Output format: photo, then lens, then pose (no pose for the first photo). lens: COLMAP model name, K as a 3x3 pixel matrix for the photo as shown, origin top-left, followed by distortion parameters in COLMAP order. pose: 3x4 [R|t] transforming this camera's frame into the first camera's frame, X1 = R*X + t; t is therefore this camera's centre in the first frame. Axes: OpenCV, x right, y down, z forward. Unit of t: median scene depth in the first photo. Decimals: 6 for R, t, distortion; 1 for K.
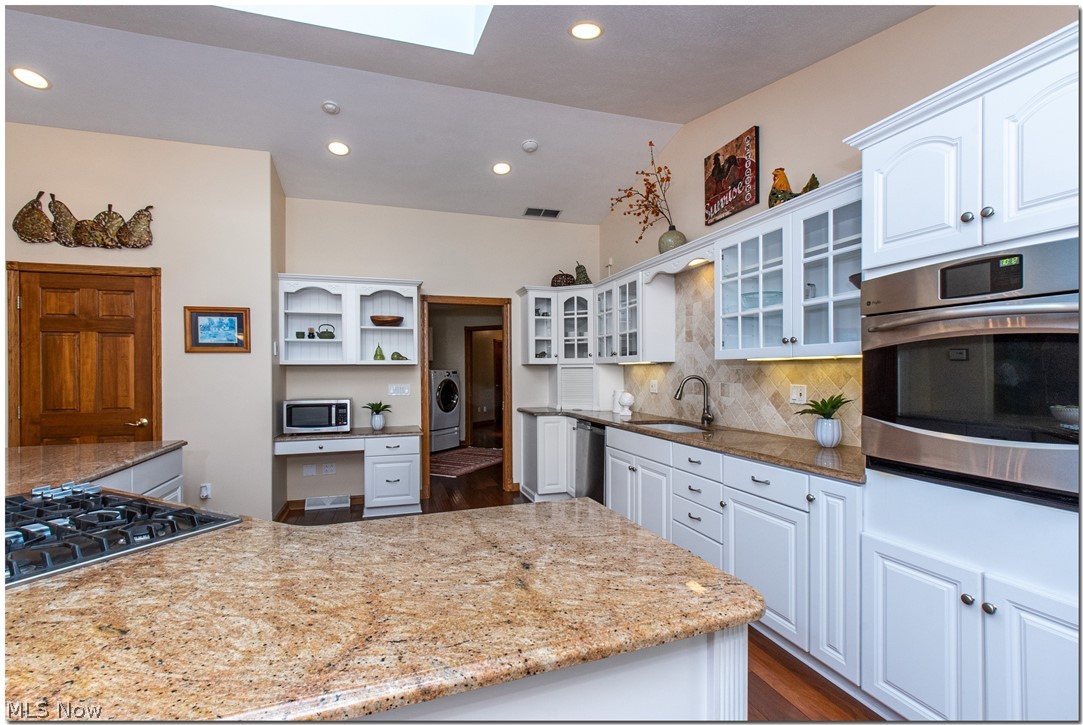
lens RADIAL K [[501.2, 0, 551.5], [0, 501.2, 372.6], [0, 0, 1]] dist [0.008536, -0.002449]
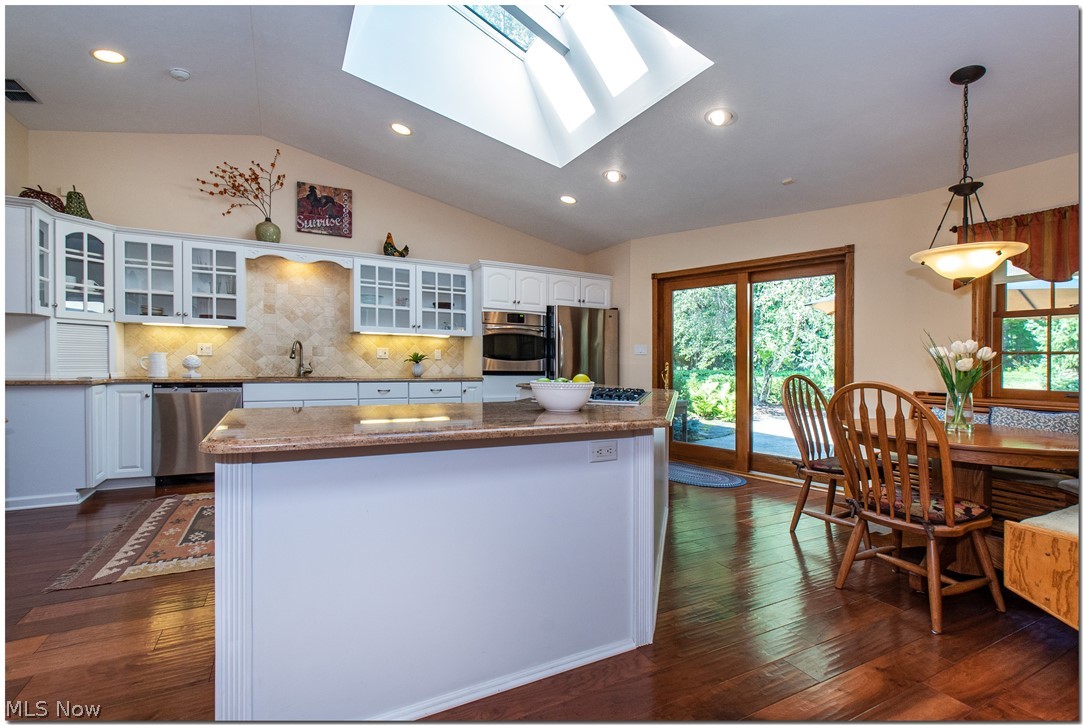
lens RADIAL K [[501.2, 0, 540.6], [0, 501.2, 369.5], [0, 0, 1]] dist [0.008536, -0.002449]
pose [[-0.170071, -0.019925, 0.985230, -1.051364], [-0.015417, 0.999727, 0.017557, 0.045109], [-0.985311, -0.012203, -0.170331, 0.524574]]
